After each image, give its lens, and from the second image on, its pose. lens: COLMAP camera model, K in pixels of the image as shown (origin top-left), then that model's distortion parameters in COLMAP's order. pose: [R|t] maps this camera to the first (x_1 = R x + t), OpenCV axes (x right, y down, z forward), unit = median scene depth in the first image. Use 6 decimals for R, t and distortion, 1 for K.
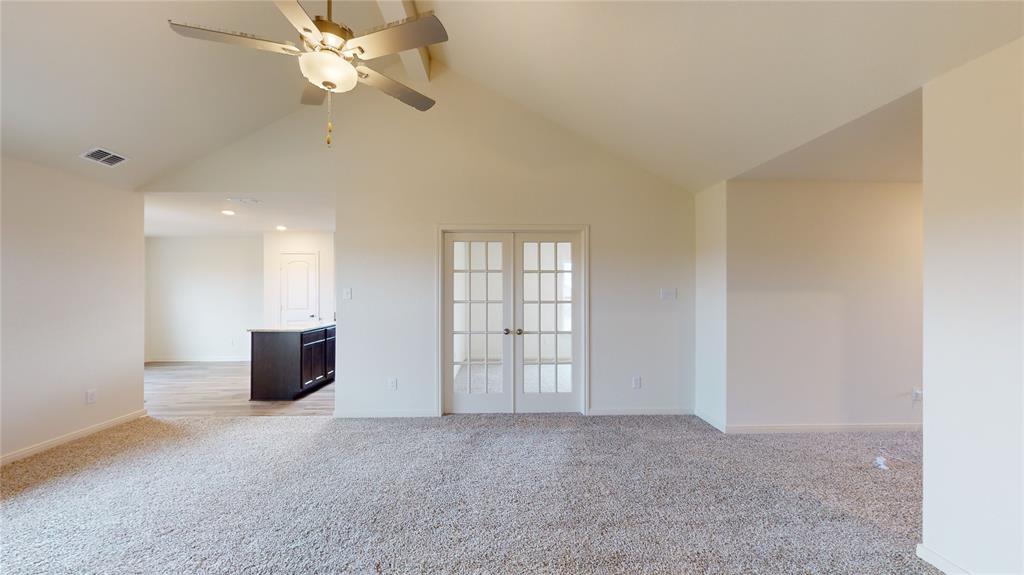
lens RADIAL K [[374.0, 0, 515.5], [0, 374.0, 289.7], [0, 0, 1]] dist [-0.001261, 0.000208]
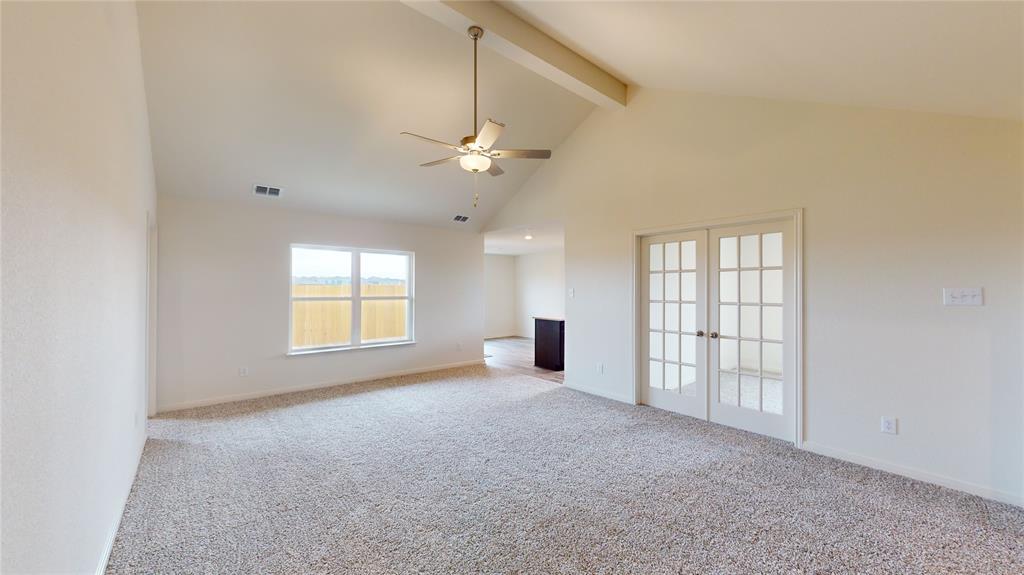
lens RADIAL K [[374.0, 0, 515.1], [0, 374.0, 289.2], [0, 0, 1]] dist [-0.001261, 0.000208]
pose [[0.626881, -0.000162, -0.779115, 0.424680], [-0.001660, 0.999997, -0.001543, 0.000798], [0.779114, 0.002260, 0.626879, 0.033225]]
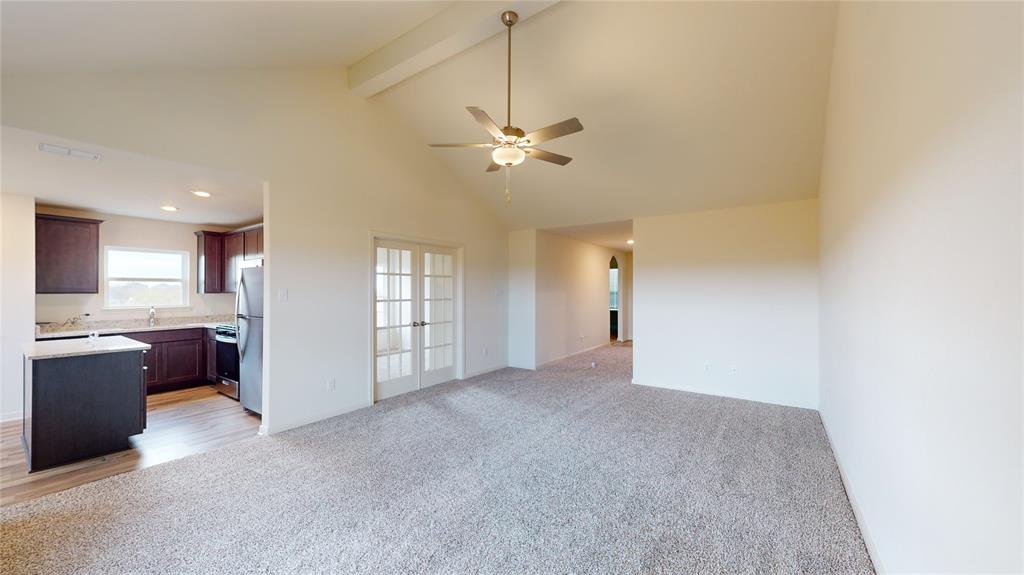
lens RADIAL K [[374.0, 0, 511.2], [0, 374.0, 287.2], [0, 0, 1]] dist [-0.001261, 0.000208]
pose [[0.601805, 0.003440, 0.798635, -0.815069], [0.000267, 0.999990, -0.004508, -0.004170], [-0.798643, 0.002926, 0.601798, 0.006948]]
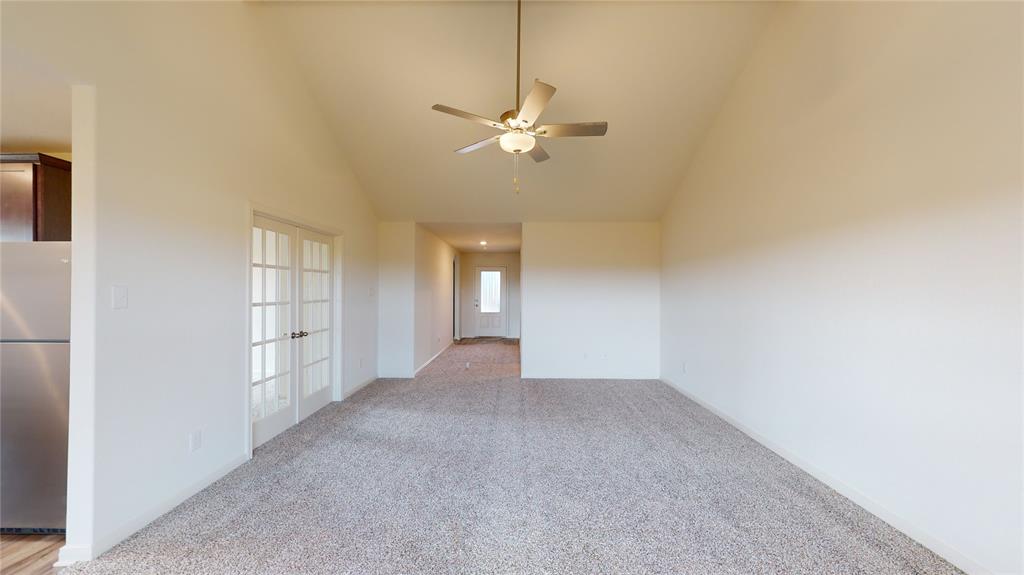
lens RADIAL K [[374.0, 0, 510.2], [0, 374.0, 286.5], [0, 0, 1]] dist [-0.001261, 0.000208]
pose [[0.051322, 0.006023, 0.998664, -0.898654], [-0.004583, 0.999973, -0.005795, -0.003331], [-0.998672, -0.004279, 0.051349, 0.431900]]
